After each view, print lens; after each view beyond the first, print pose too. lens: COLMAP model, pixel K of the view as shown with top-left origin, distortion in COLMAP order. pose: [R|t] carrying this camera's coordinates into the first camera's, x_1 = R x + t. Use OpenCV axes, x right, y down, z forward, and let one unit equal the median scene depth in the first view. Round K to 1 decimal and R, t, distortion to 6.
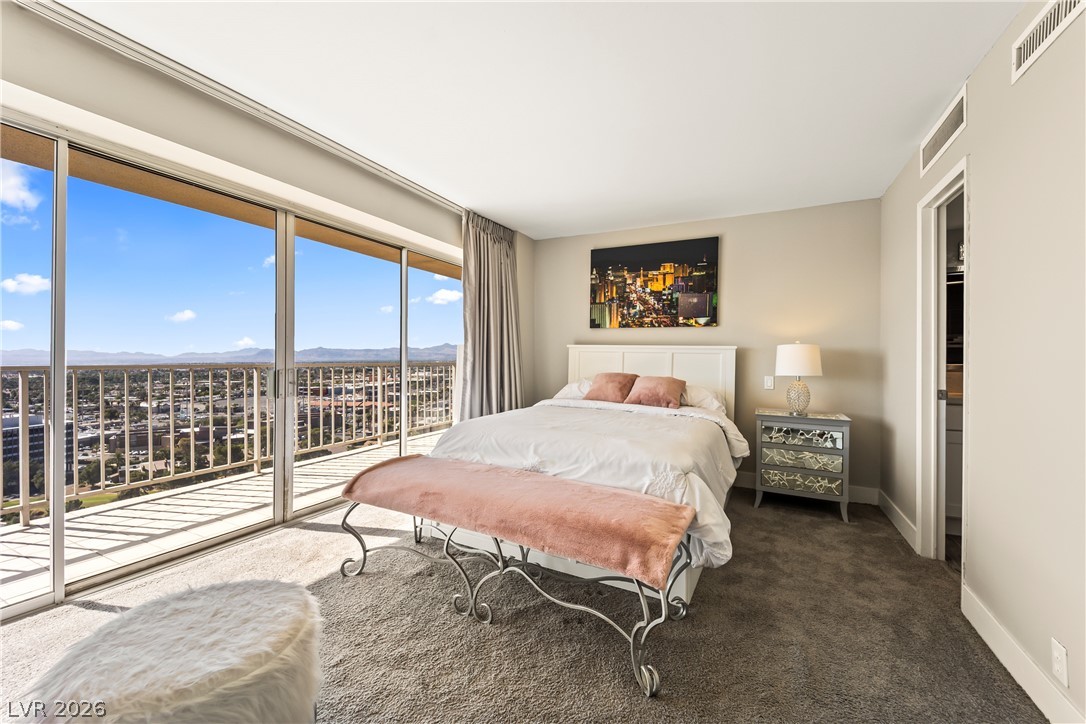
lens RADIAL K [[438.1, 0, 541.8], [0, 438.1, 359.7], [0, 0, 1]] dist [0.016632, -0.008869]
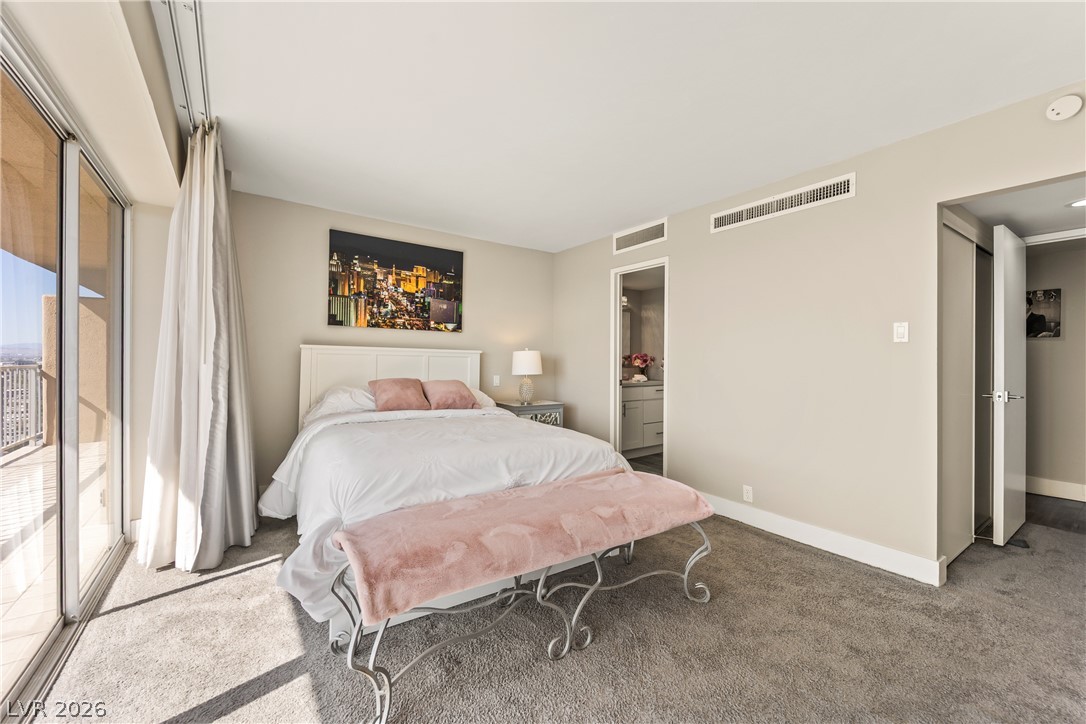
lens RADIAL K [[438.1, 0, 537.9], [0, 438.1, 355.9], [0, 0, 1]] dist [0.016632, -0.008869]
pose [[0.467287, 0.002757, 0.884102, -0.462258], [-0.000325, 0.999996, -0.002947, -0.012561], [-0.884106, 0.001090, 0.467285, 0.292405]]
